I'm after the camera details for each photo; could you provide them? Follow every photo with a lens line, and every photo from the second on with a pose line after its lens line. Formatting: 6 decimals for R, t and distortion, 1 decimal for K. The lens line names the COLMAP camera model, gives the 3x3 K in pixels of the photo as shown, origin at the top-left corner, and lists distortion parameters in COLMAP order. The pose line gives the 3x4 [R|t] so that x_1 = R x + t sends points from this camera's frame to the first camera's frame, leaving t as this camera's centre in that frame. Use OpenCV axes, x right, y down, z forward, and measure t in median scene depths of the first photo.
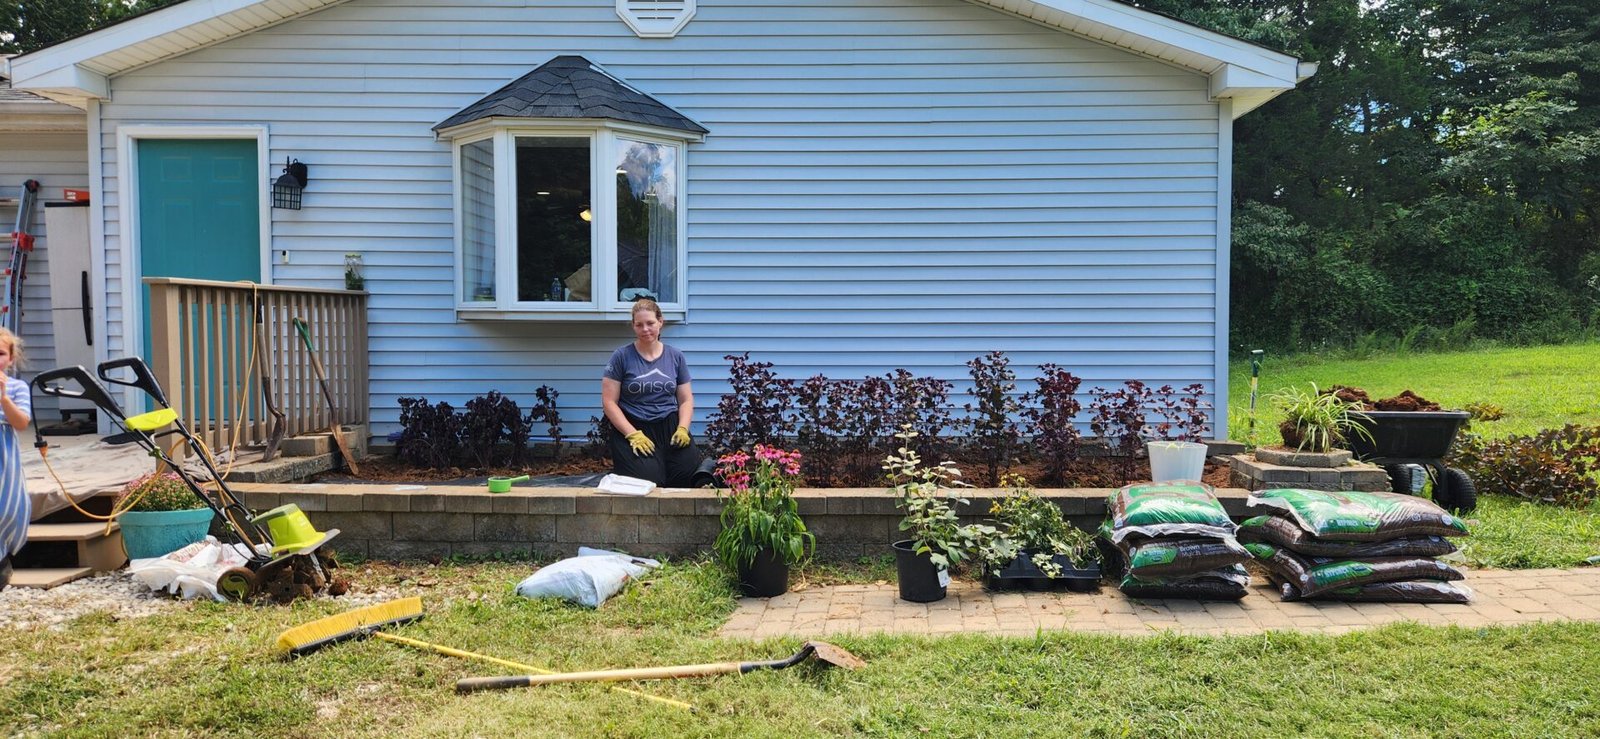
lens RADIAL K [[1023.8, 0, 807.3], [0, 1023.8, 370.1], [0, 0, 1]] dist [0.000071, -0.003359]
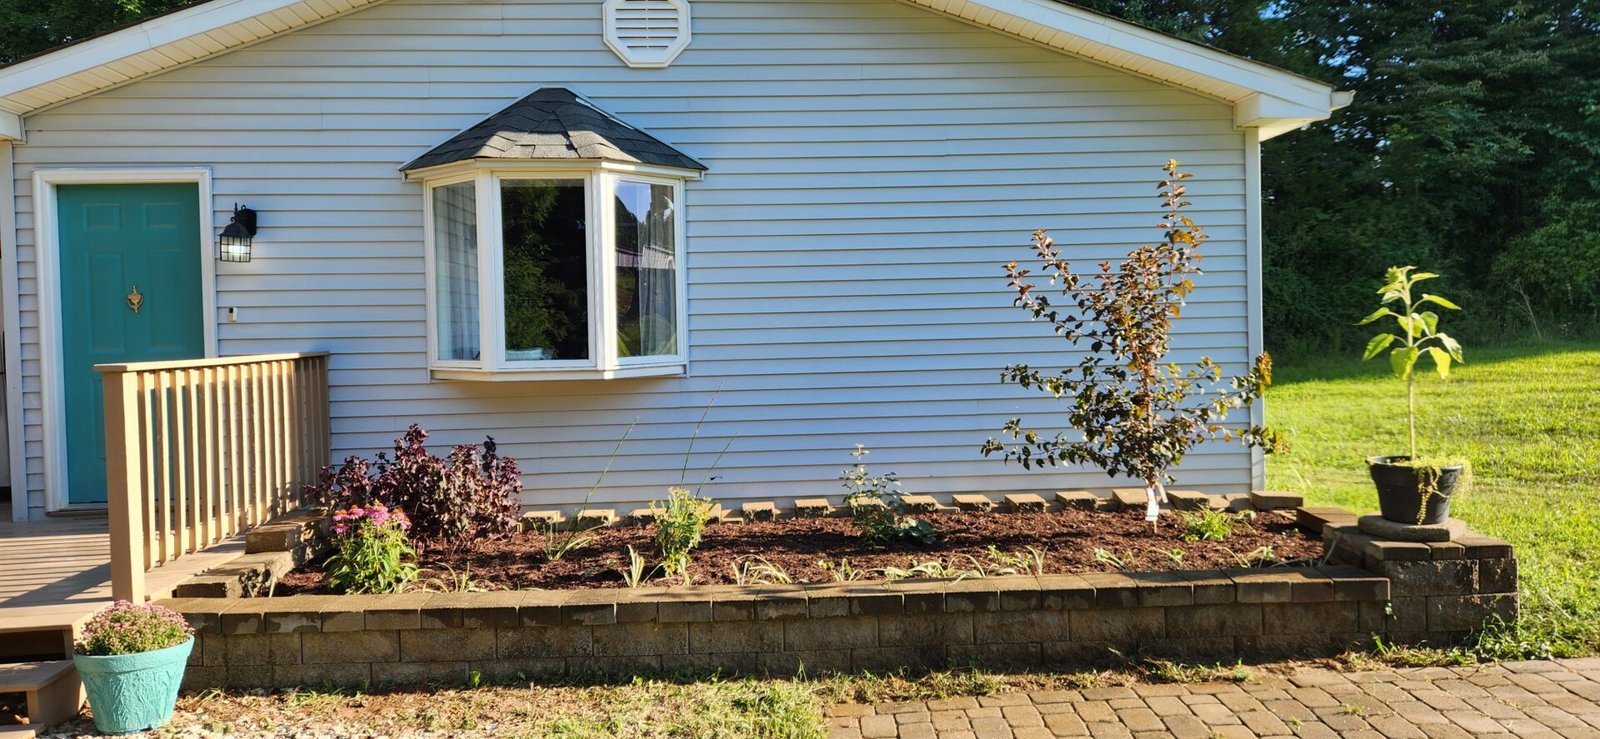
lens RADIAL K [[1023.8, 0, 771.8], [0, 1023.8, 340.1], [0, 0, 1]] dist [0.000071, -0.003359]
pose [[0.997134, -0.024688, 0.071519, -0.108572], [0.026760, 0.999245, -0.028156, -0.051730], [-0.070770, 0.029989, 0.997042, 0.083609]]
